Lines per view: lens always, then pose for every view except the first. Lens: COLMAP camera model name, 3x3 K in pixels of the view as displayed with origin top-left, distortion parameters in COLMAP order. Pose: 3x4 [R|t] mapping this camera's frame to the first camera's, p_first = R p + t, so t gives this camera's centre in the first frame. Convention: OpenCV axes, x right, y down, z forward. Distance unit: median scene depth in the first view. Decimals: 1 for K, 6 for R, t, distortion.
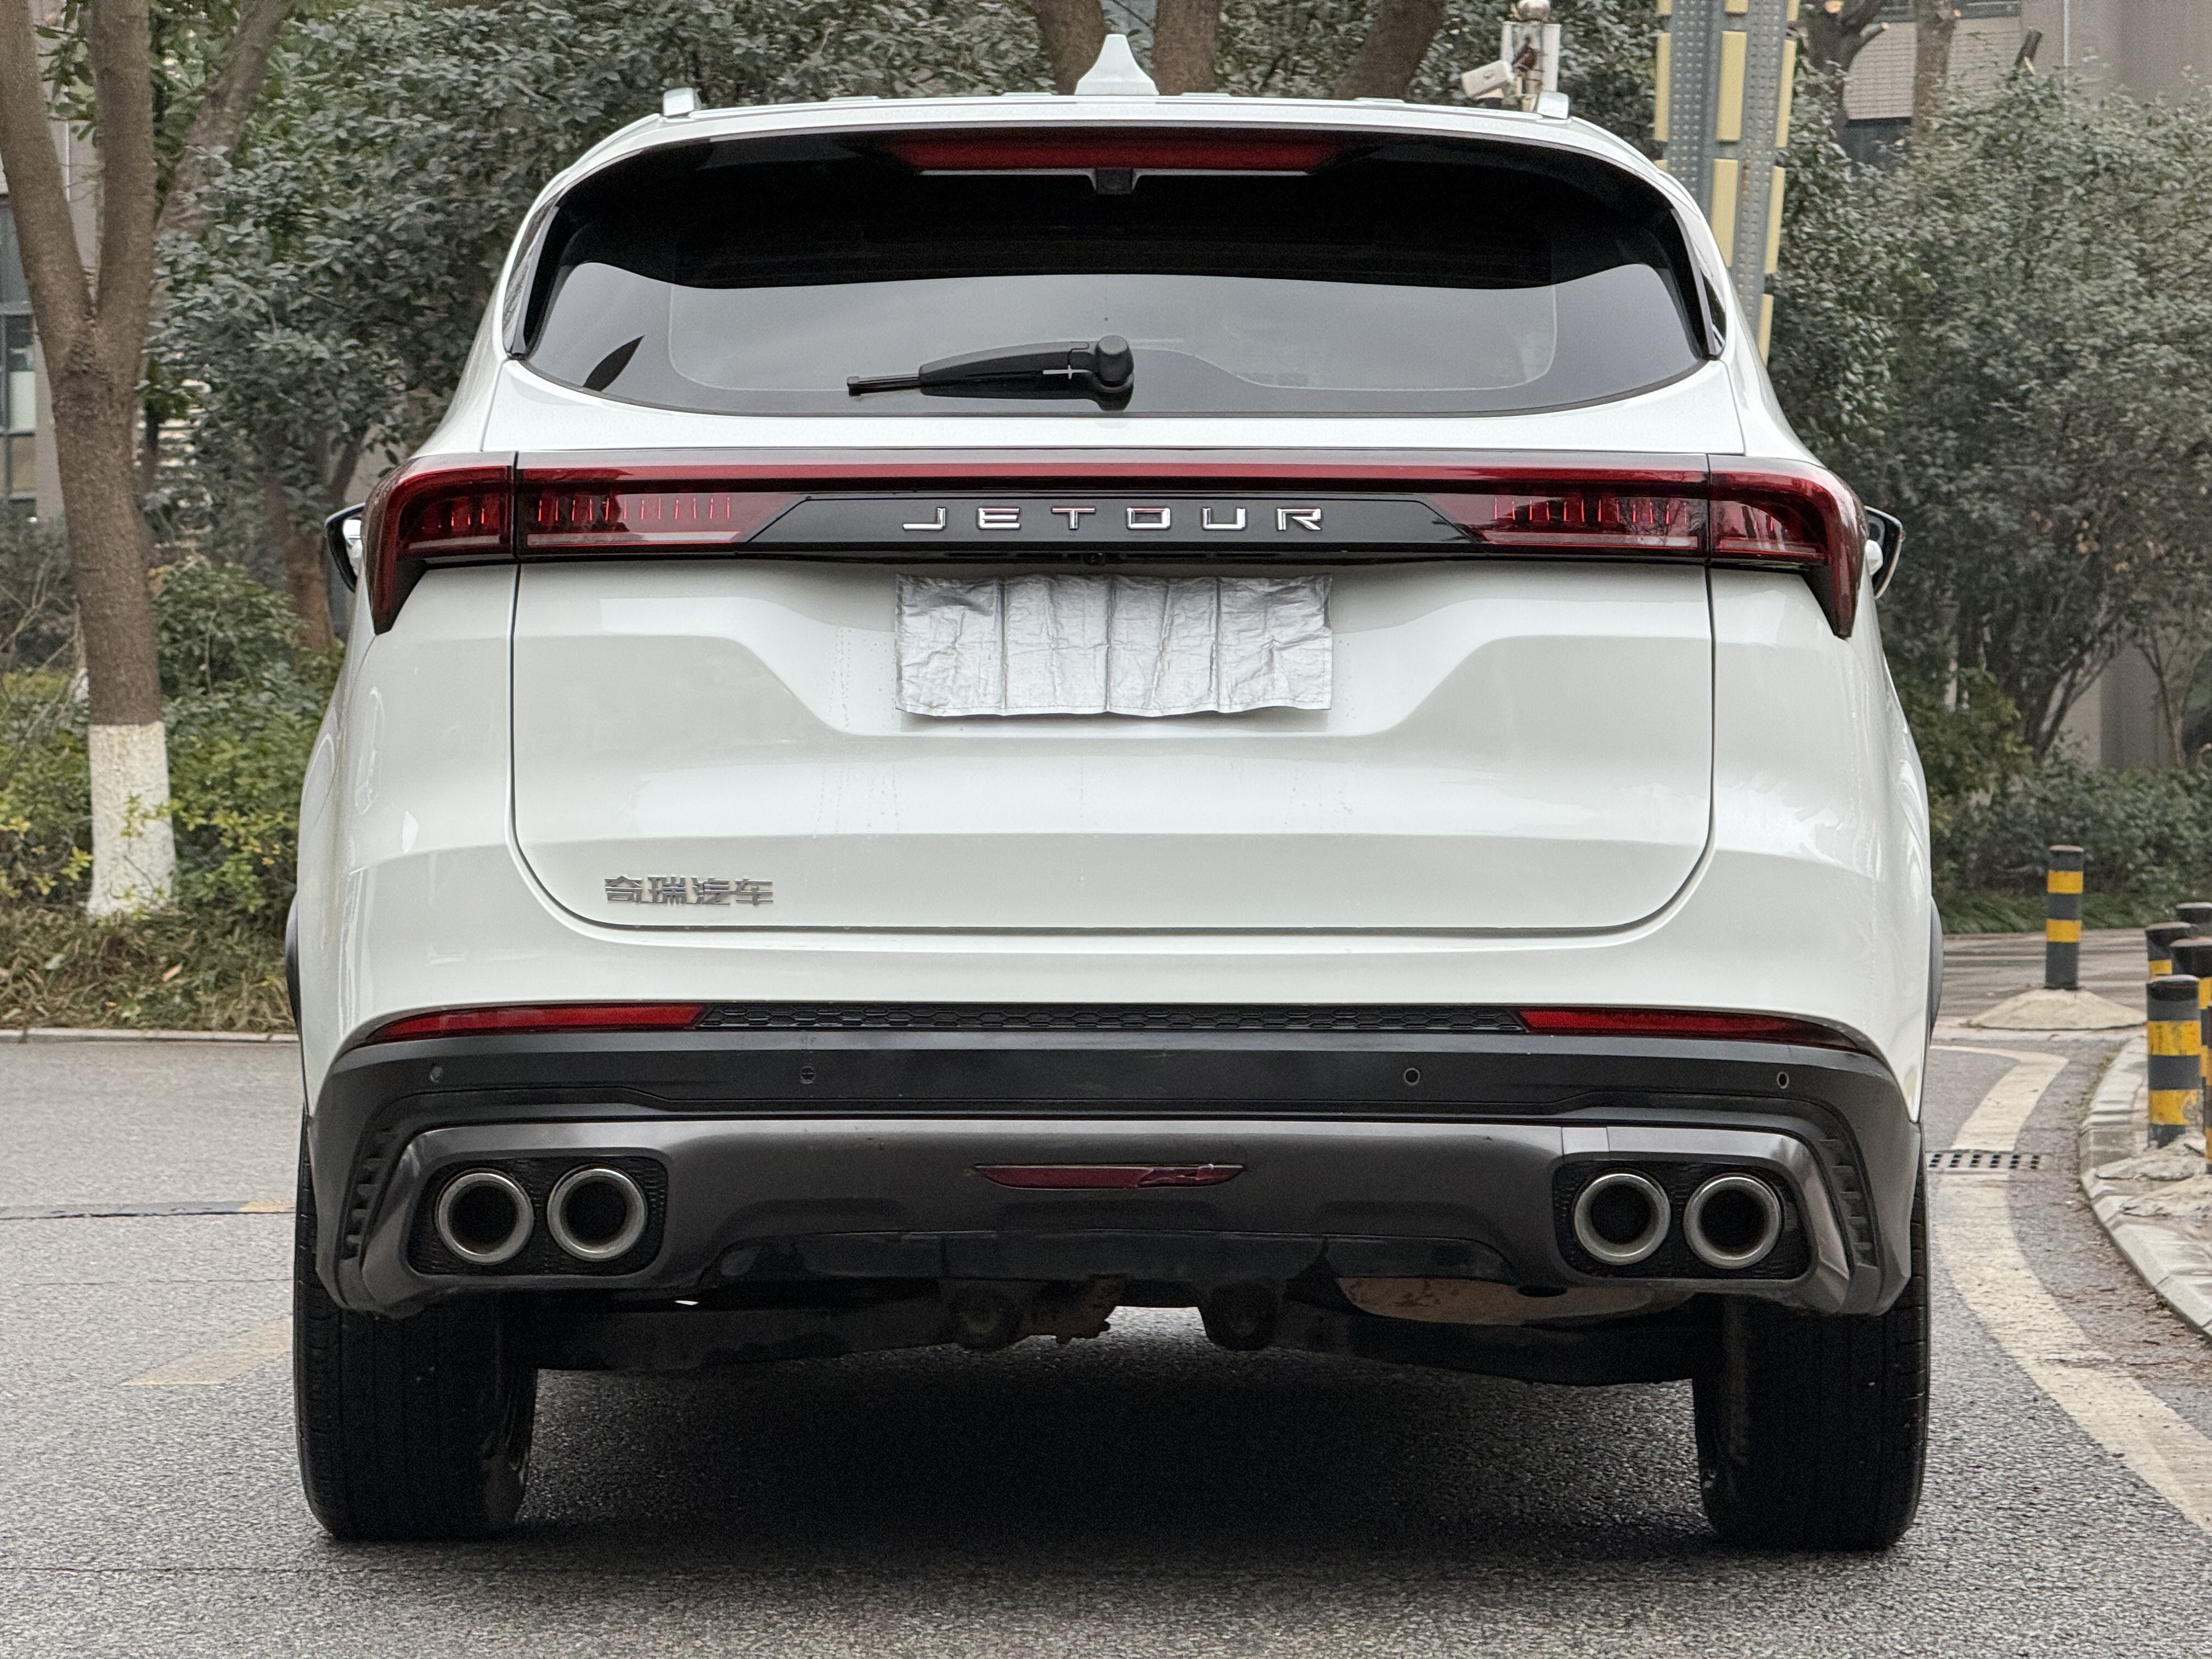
lens RADIAL K [[7916.7, 0, 1105.5], [0, 7916.7, 830.6], [0, 0, 1]] dist [0.109913, 0.000000]
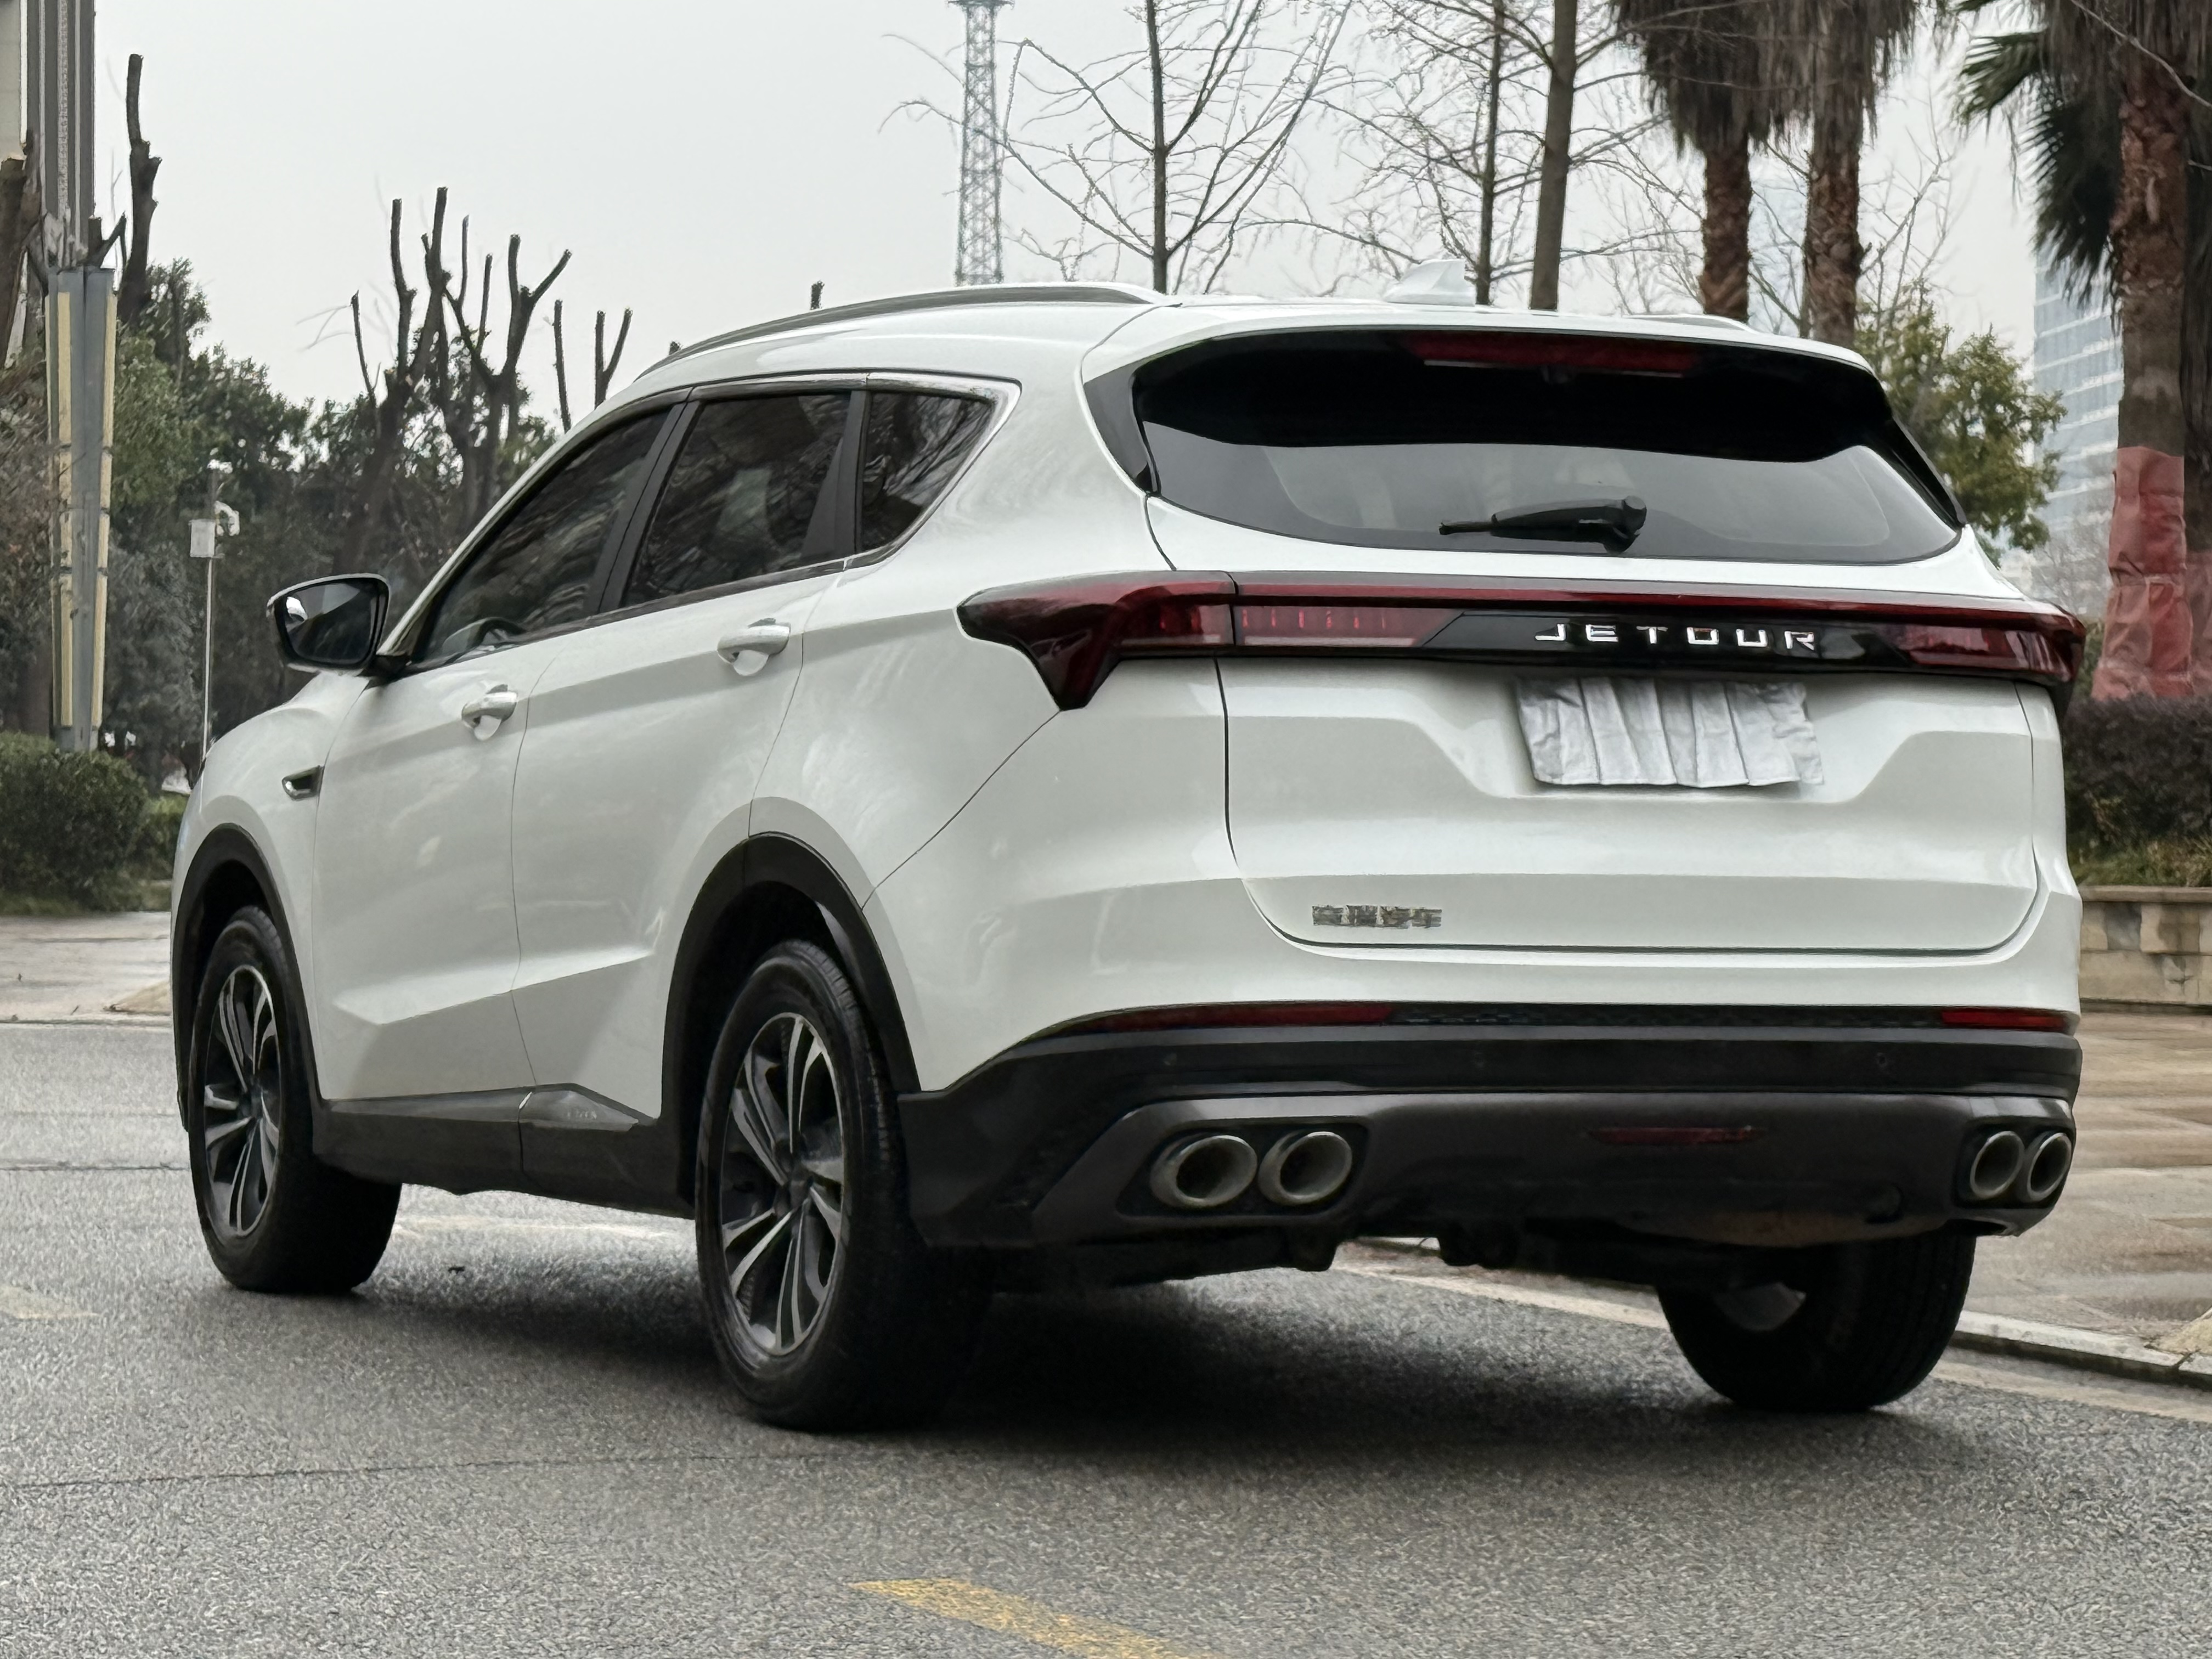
lens RADIAL K [[6477.7, 0, 1106.1], [0, 6477.7, 827.6], [0, 0, 1]] dist [0.252458, 0.000000]
pose [[0.907571, 0.012331, 0.419718, -0.532256], [-0.011338, 0.999924, -0.004859, -0.001245], [-0.419746, -0.000349, 0.907642, 0.060707]]
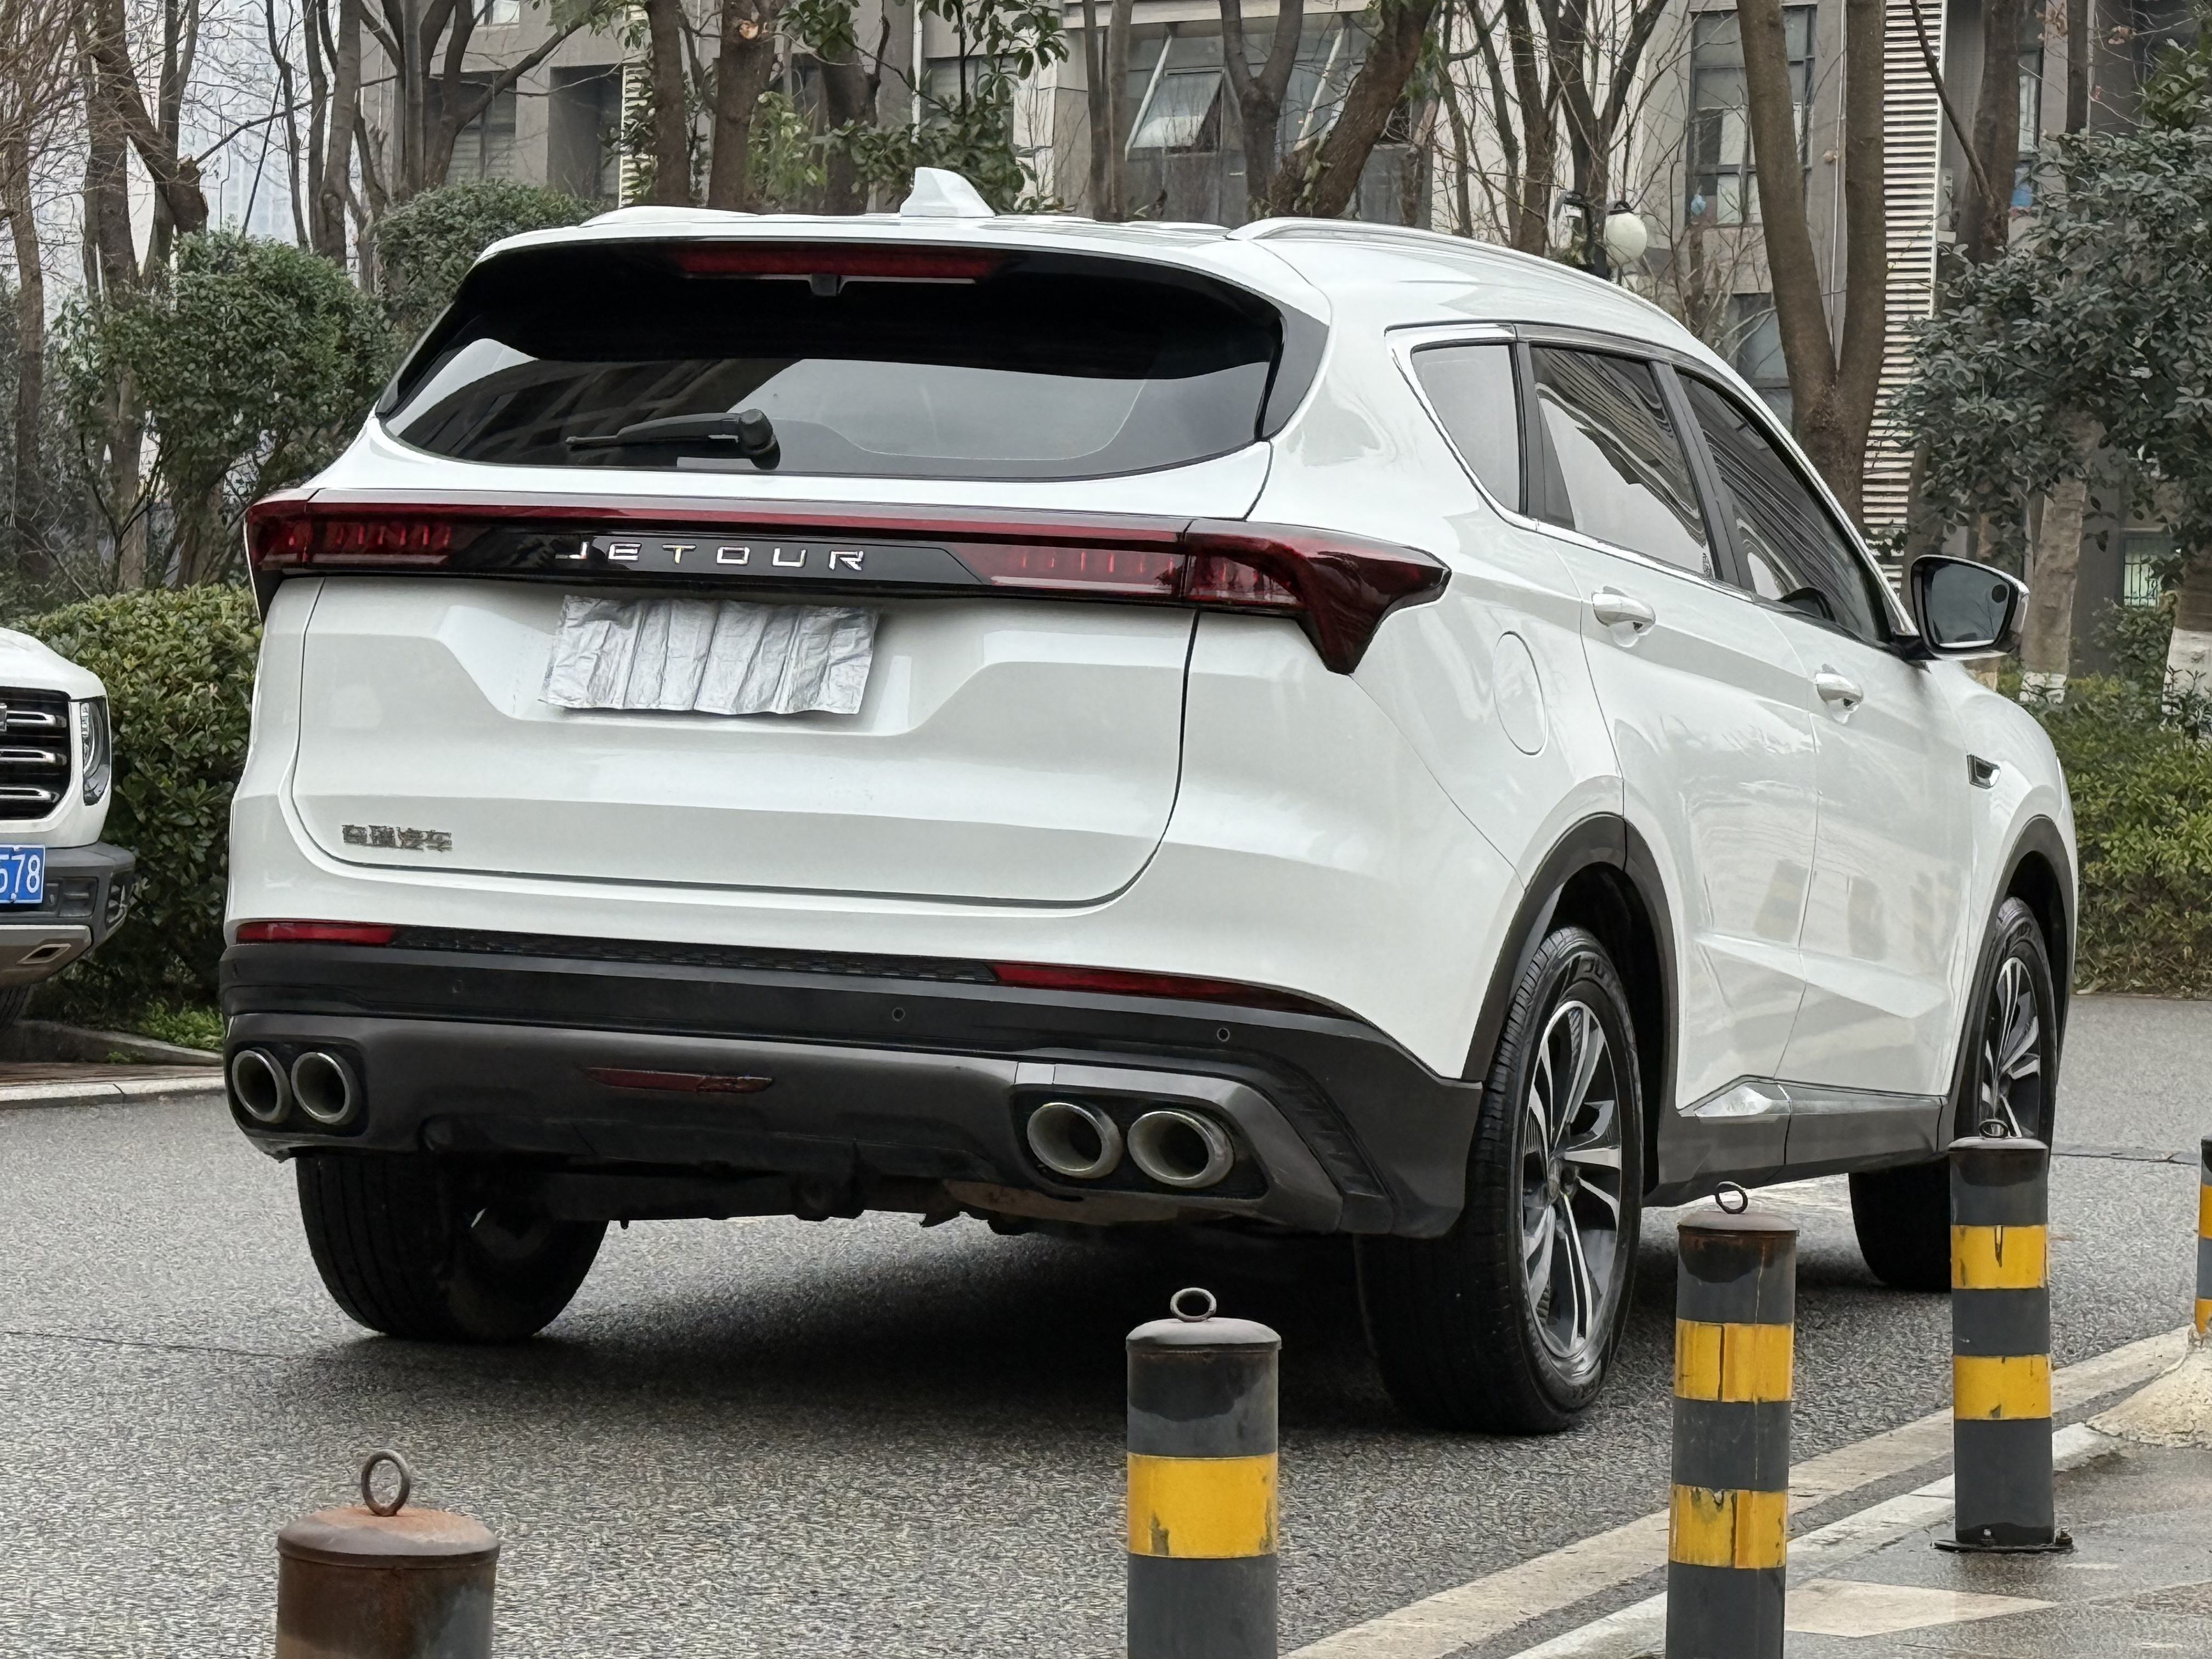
lens RADIAL K [[6477.7, 0, 1109.5], [0, 6477.7, 823.2], [0, 0, 1]] dist [0.252458, 0.000000]
pose [[0.939791, 0.044996, -0.338774, 0.404646], [-0.043830, 0.998977, 0.011094, -0.011187], [0.338926, 0.004422, 0.940803, 0.059141]]
